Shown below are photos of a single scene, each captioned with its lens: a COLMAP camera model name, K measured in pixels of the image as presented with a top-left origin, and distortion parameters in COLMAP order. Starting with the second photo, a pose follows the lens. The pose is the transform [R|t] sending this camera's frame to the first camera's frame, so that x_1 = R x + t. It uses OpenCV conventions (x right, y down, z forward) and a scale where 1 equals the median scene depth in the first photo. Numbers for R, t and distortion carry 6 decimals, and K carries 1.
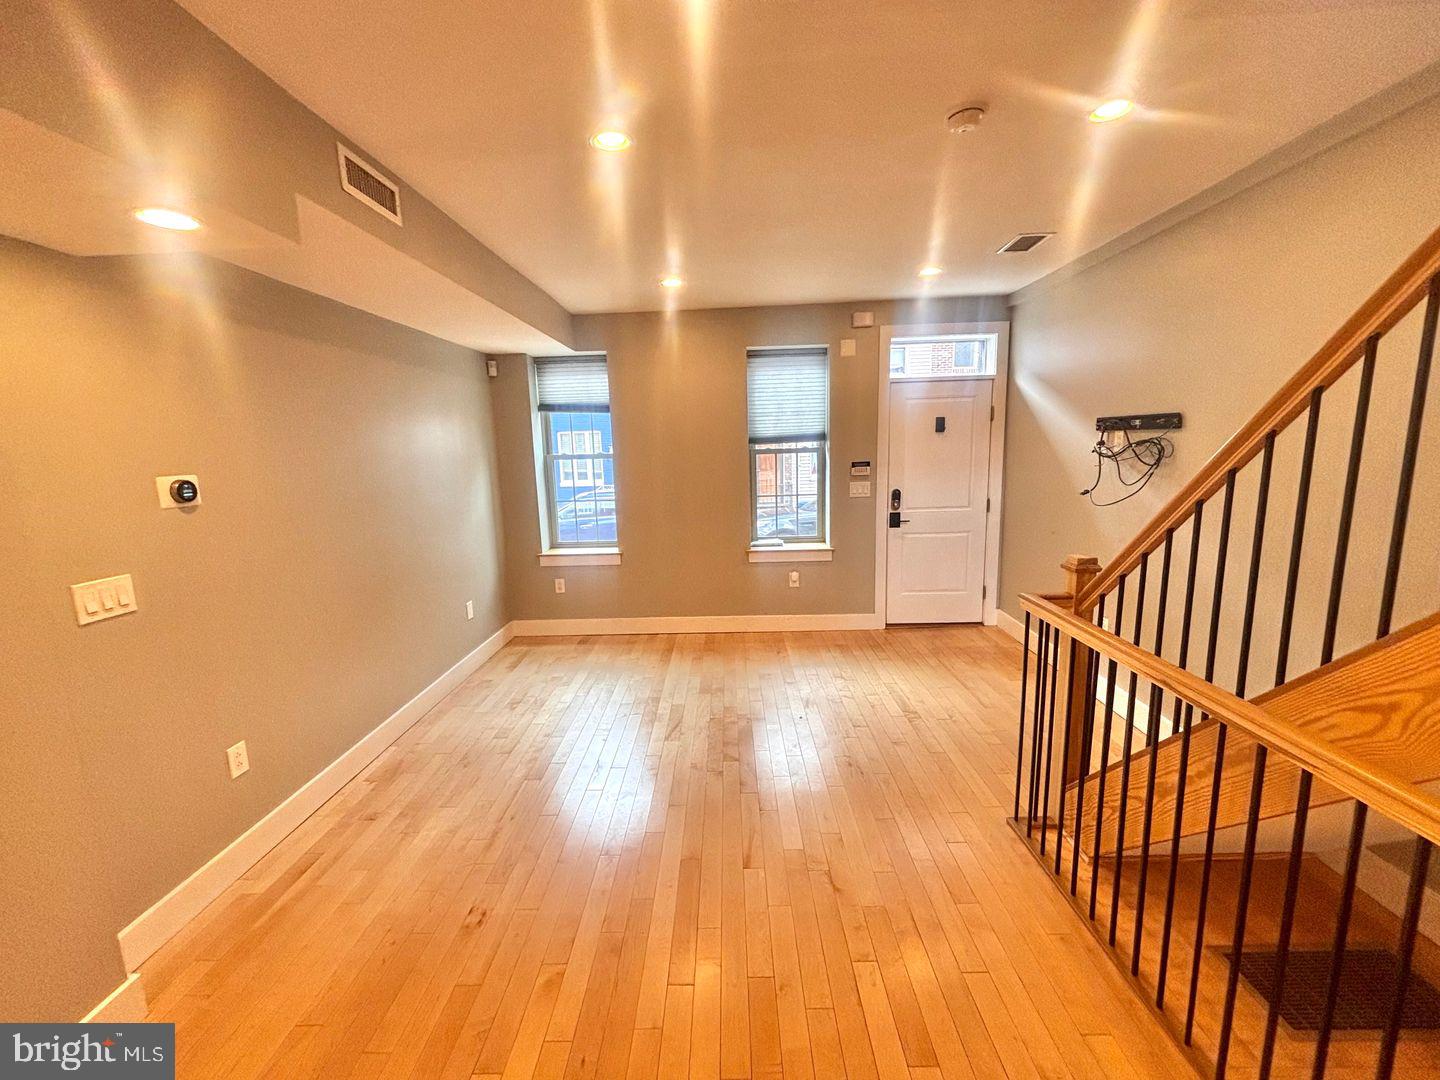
lens RADIAL K [[587.9, 0, 717.0], [0, 587.9, 538.4], [0, 0, 1]] dist [0.006503, -0.000740]
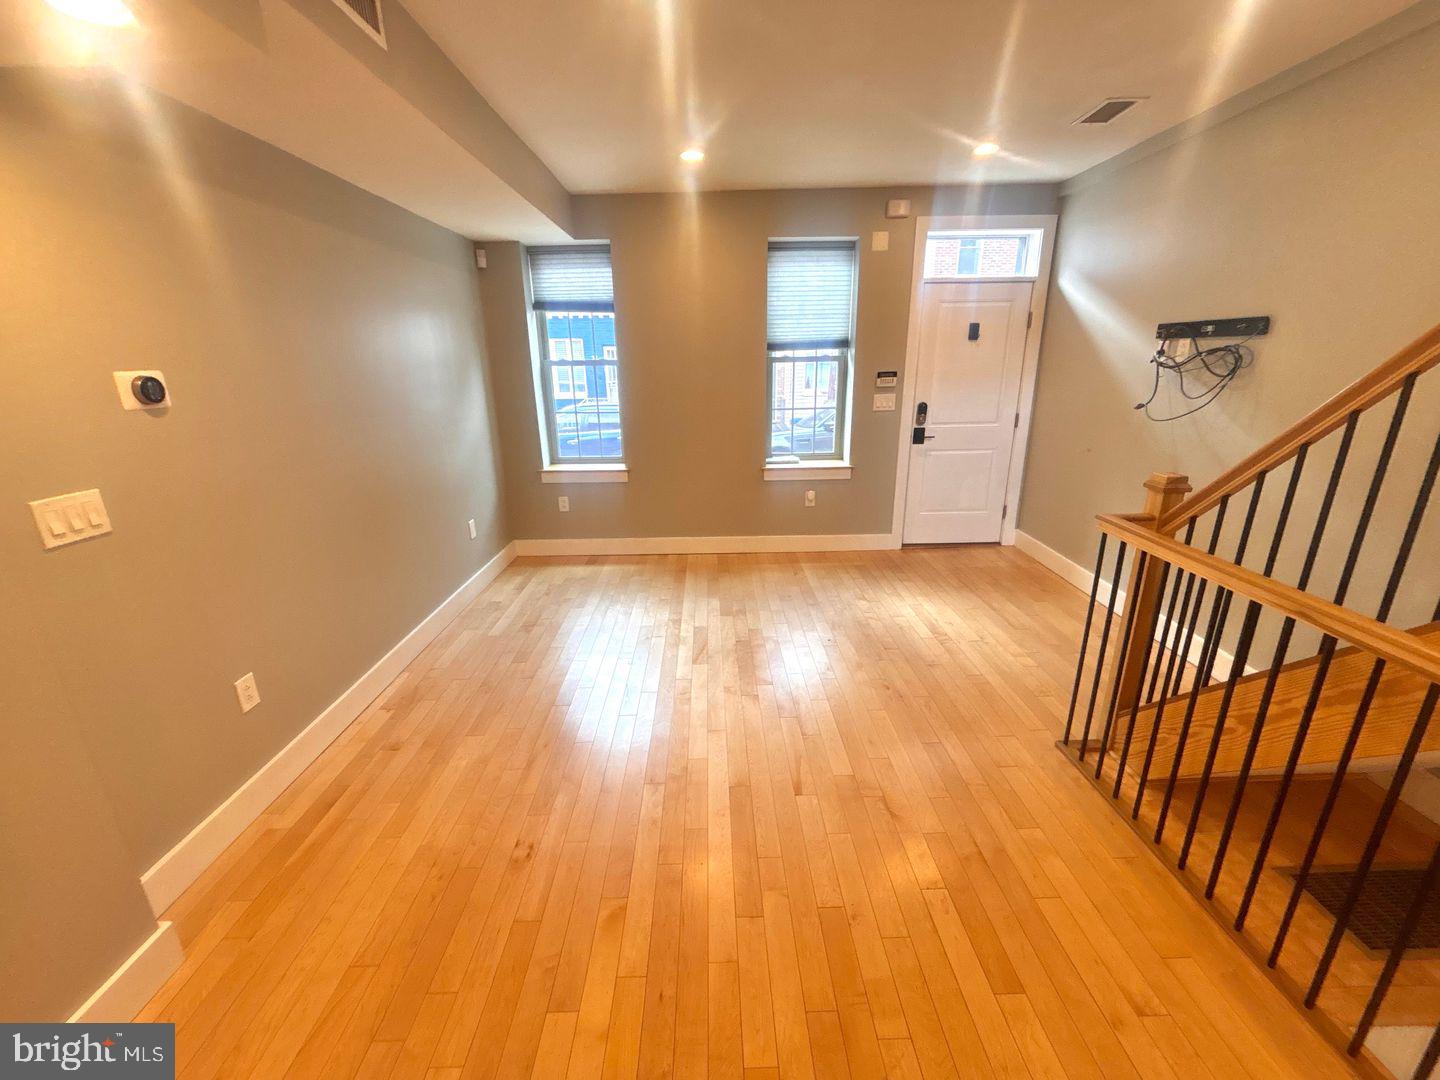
lens RADIAL K [[587.9, 0, 718.0], [0, 587.9, 539.2], [0, 0, 1]] dist [0.006503, -0.000740]
pose [[0.999243, 0.001249, 0.038872, -0.090387], [-0.006699, 0.990072, 0.140404, 0.004557], [-0.038310, -0.140558, 0.989331, 0.077409]]
